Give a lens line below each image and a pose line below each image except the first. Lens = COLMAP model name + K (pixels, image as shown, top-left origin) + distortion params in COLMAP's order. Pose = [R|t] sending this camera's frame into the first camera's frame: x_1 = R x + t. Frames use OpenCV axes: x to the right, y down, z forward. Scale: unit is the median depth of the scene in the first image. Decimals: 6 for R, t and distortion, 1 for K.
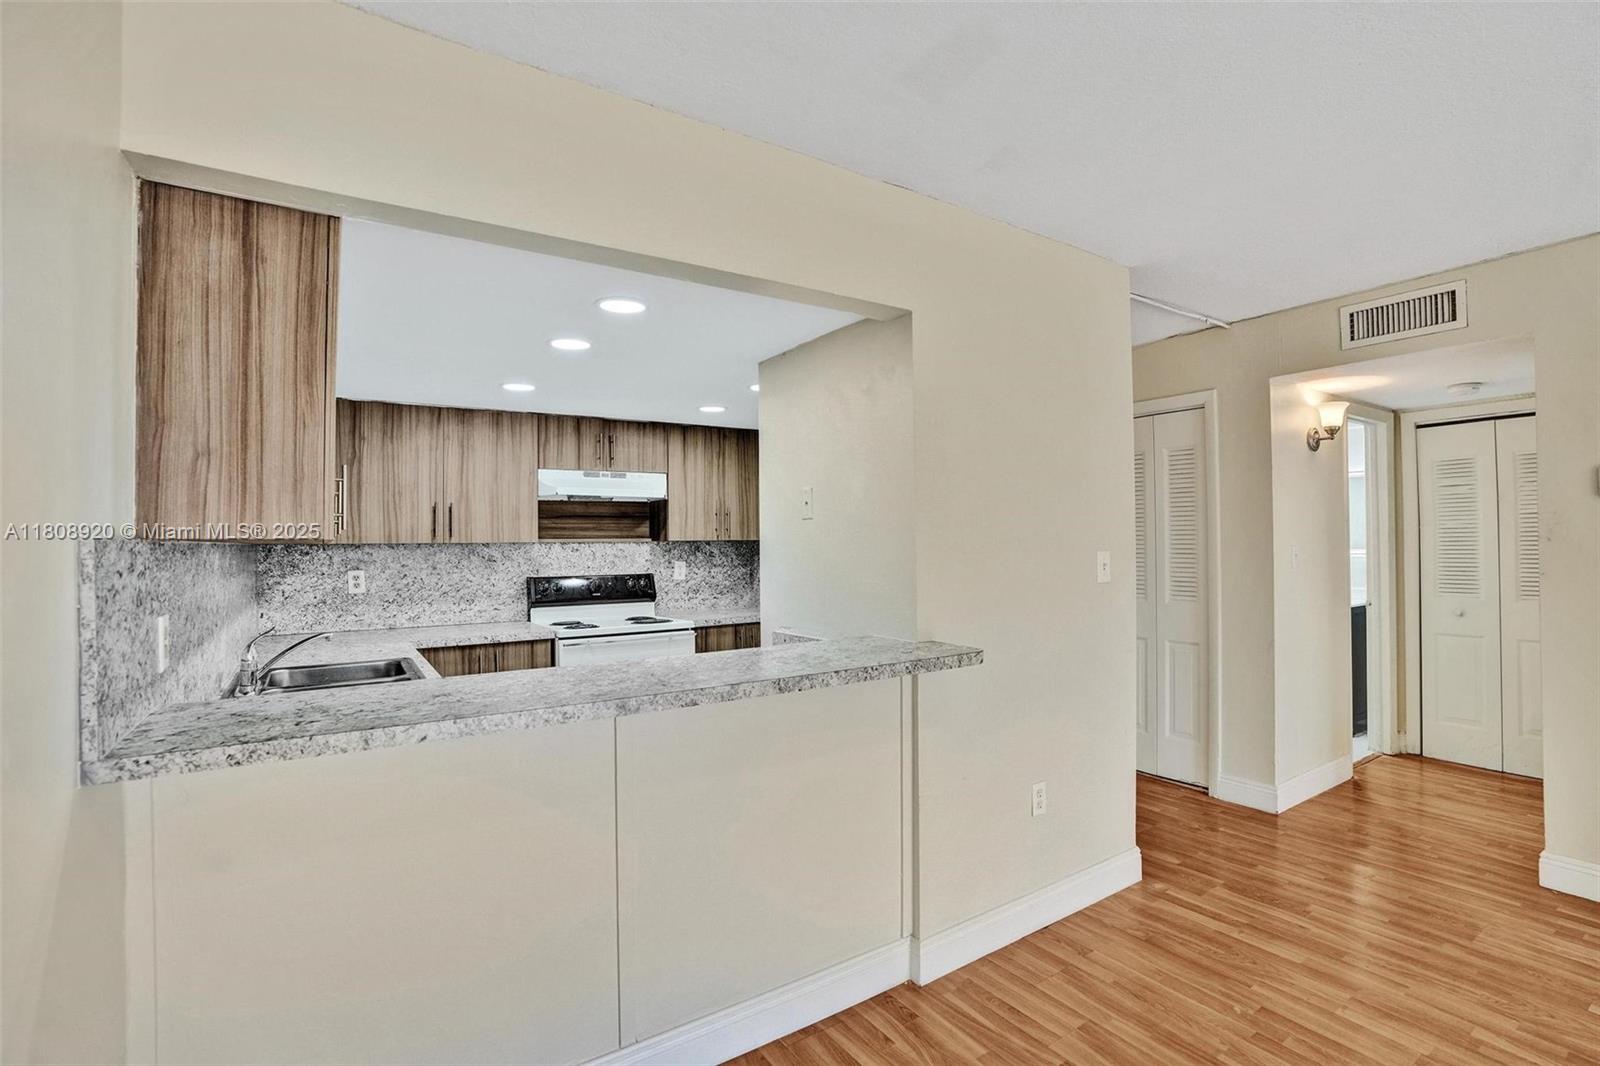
lens RADIAL K [[743.2, 0, 812.4], [0, 743.2, 532.7], [0, 0, 1]] dist [-0.069421, 0.027011]
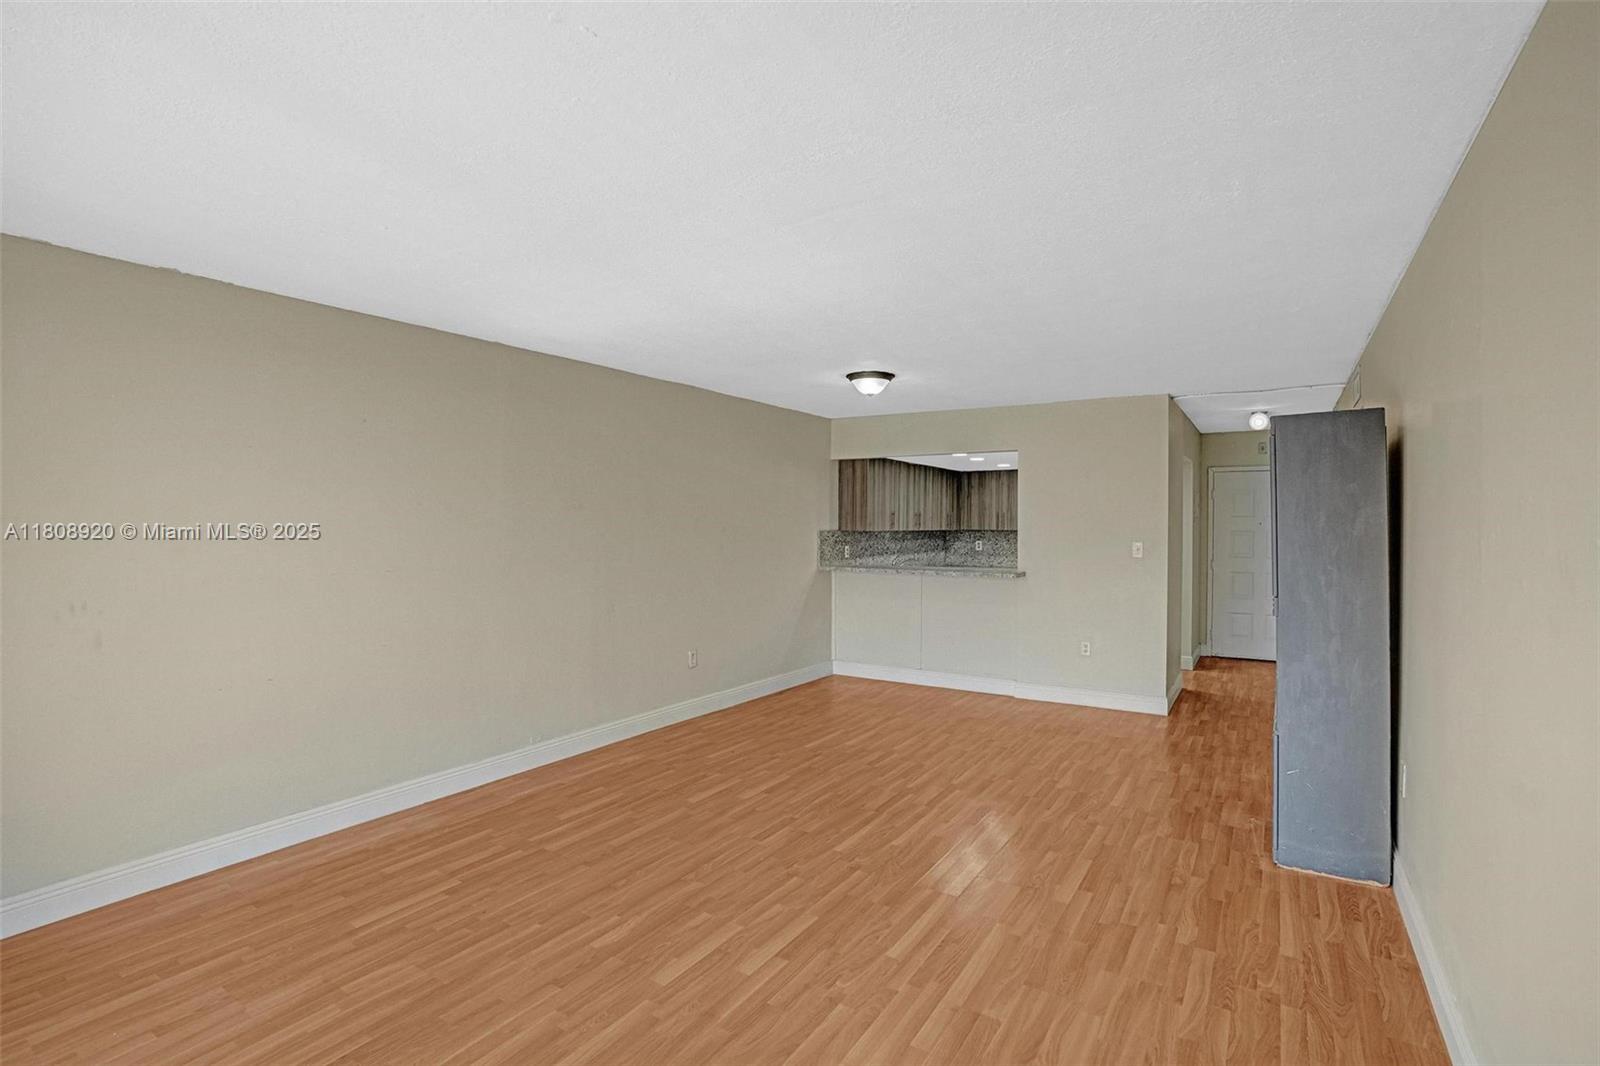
lens RADIAL K [[743.2, 0, 813.2], [0, 743.2, 528.5], [0, 0, 1]] dist [-0.069421, 0.027011]
pose [[0.397864, 0.019576, -0.917235, 1.397244], [0.002475, 0.999746, 0.022411, -0.044595], [0.917441, -0.011187, 0.397715, -0.467392]]
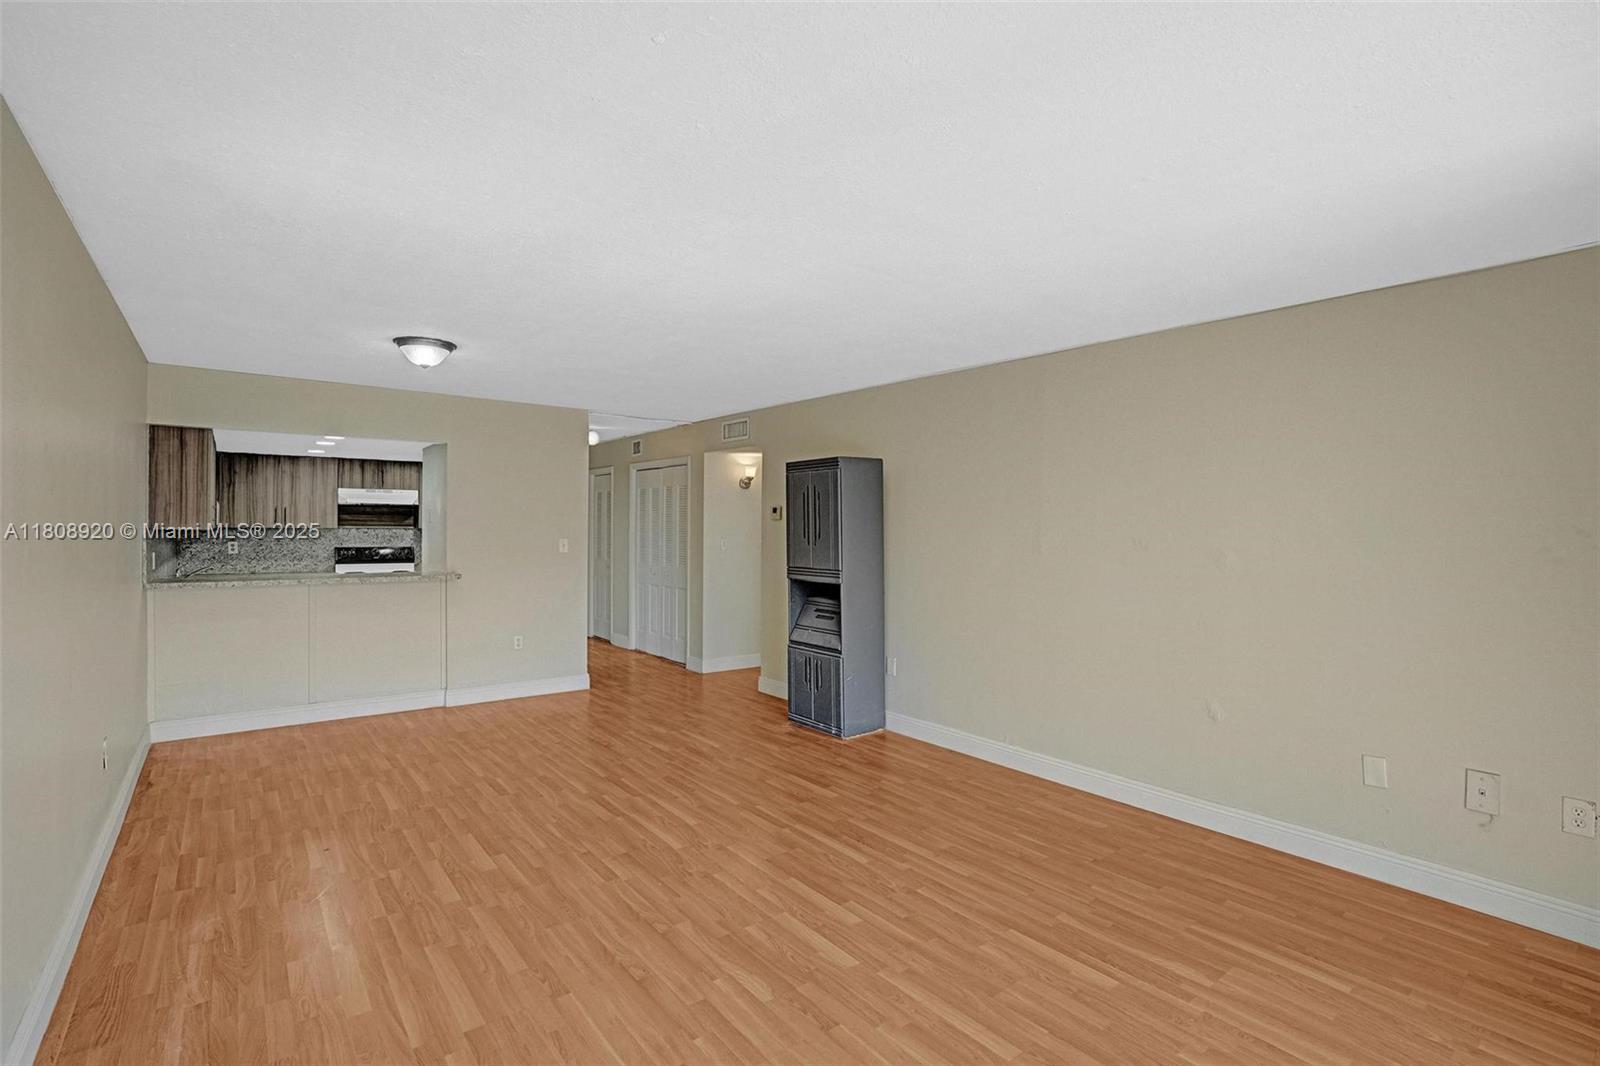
lens RADIAL K [[743.2, 0, 804.4], [0, 743.2, 531.2], [0, 0, 1]] dist [-0.069421, 0.027011]
pose [[0.996716, 0.020689, 0.078287, 0.701042], [-0.022155, 0.999594, 0.017913, -0.040748], [-0.077885, -0.019588, 0.996770, -0.968783]]
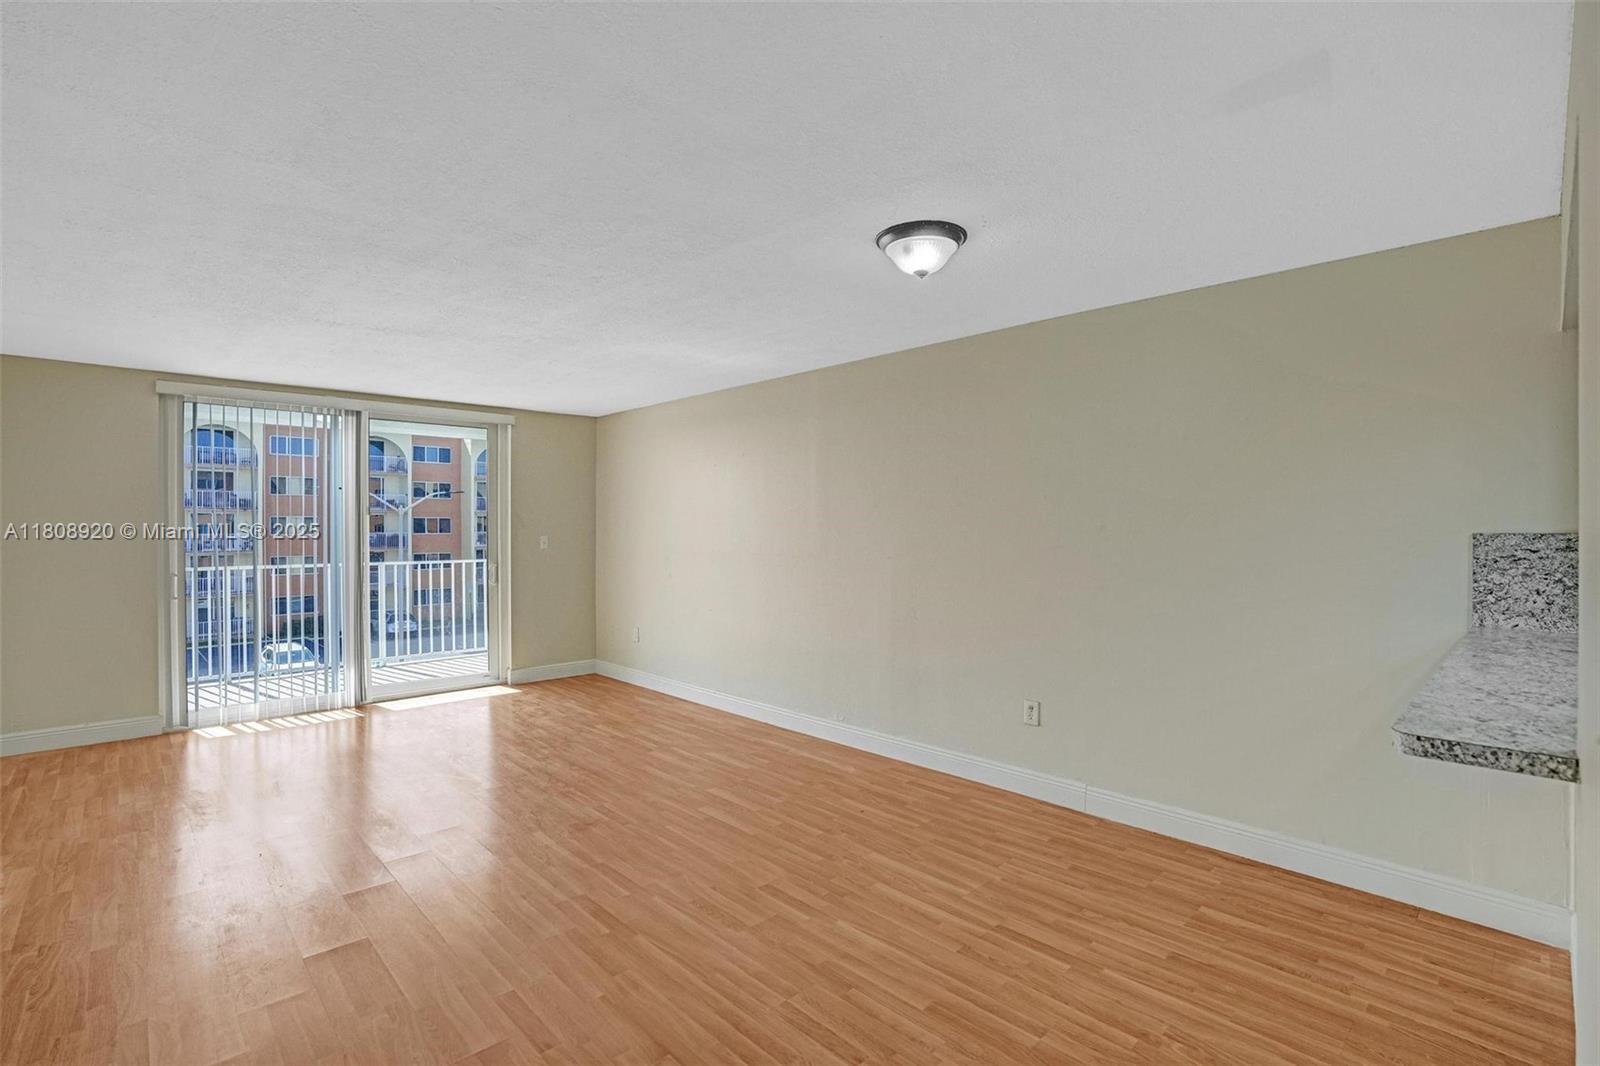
lens RADIAL K [[743.2, 0, 810.0], [0, 743.2, 530.5], [0, 0, 1]] dist [-0.069421, 0.027011]
pose [[-0.984573, 0.013449, -0.174456, 0.451792], [0.014596, 0.999879, -0.005295, -0.006020], [0.174363, -0.007760, -0.984651, 0.824373]]
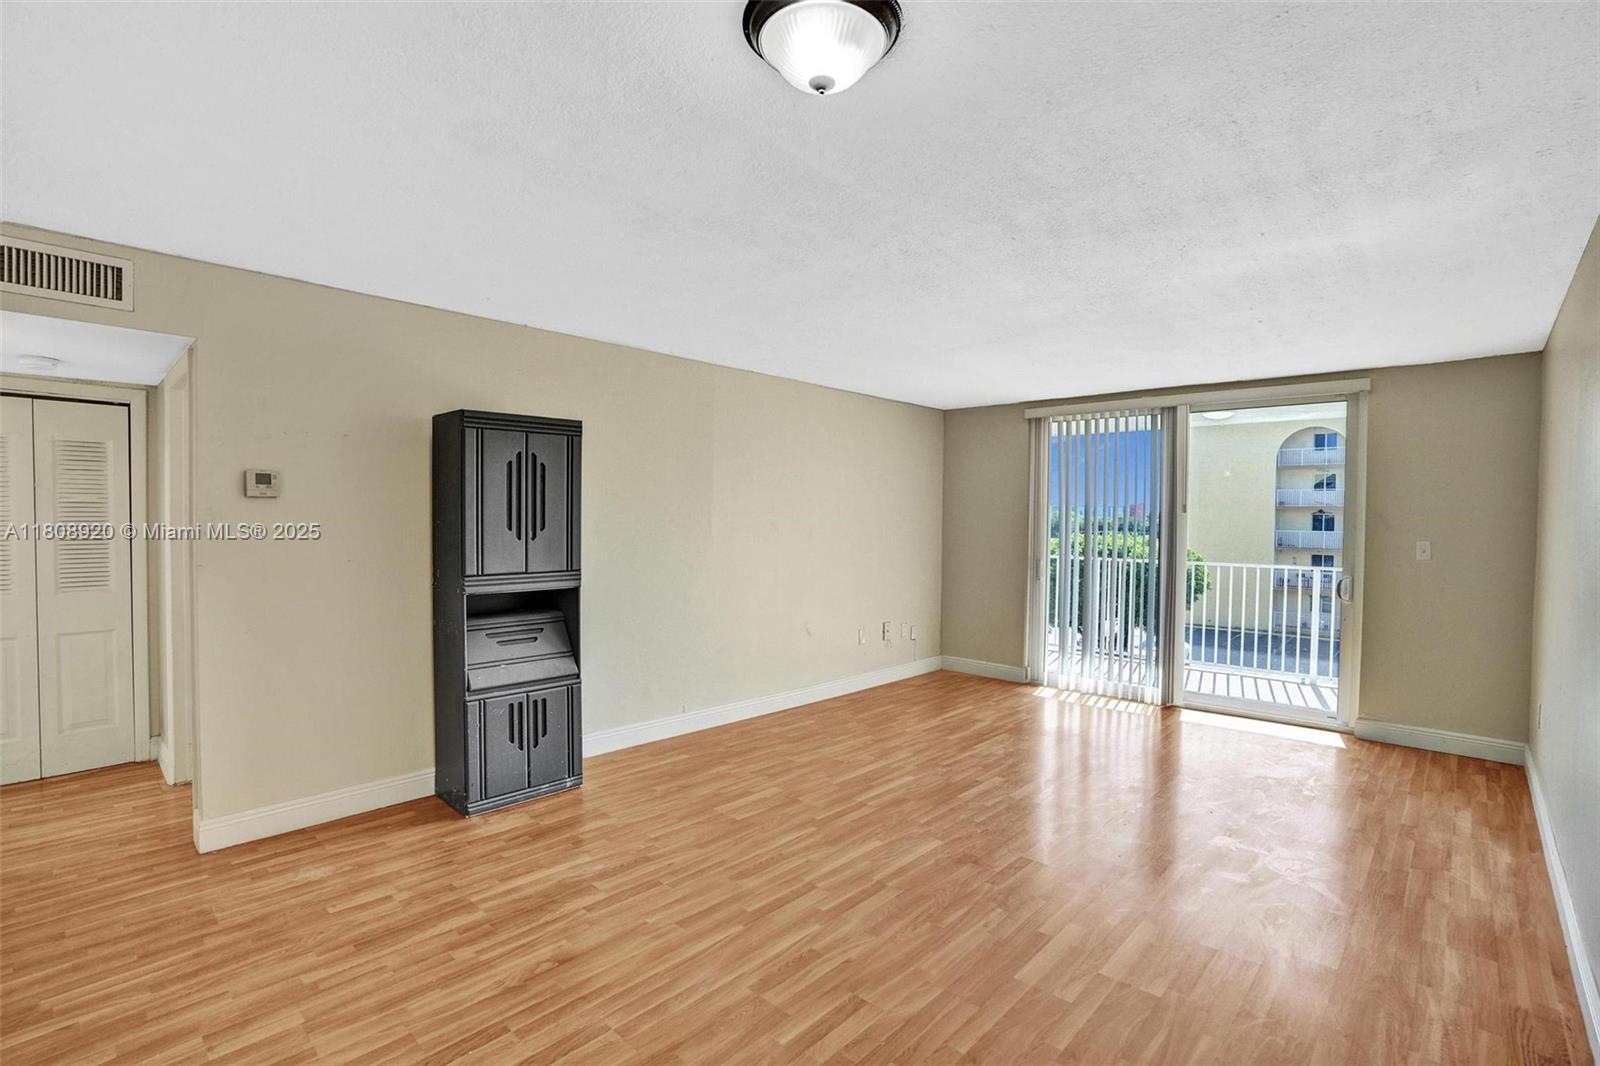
lens RADIAL K [[743.2, 0, 804.1], [0, 743.2, 541.9], [0, 0, 1]] dist [-0.069421, 0.027011]
pose [[-0.223798, -0.021346, 0.974402, -0.163495], [-0.020112, 0.999648, 0.017280, -0.011728], [-0.974428, -0.015730, -0.224149, 0.247859]]
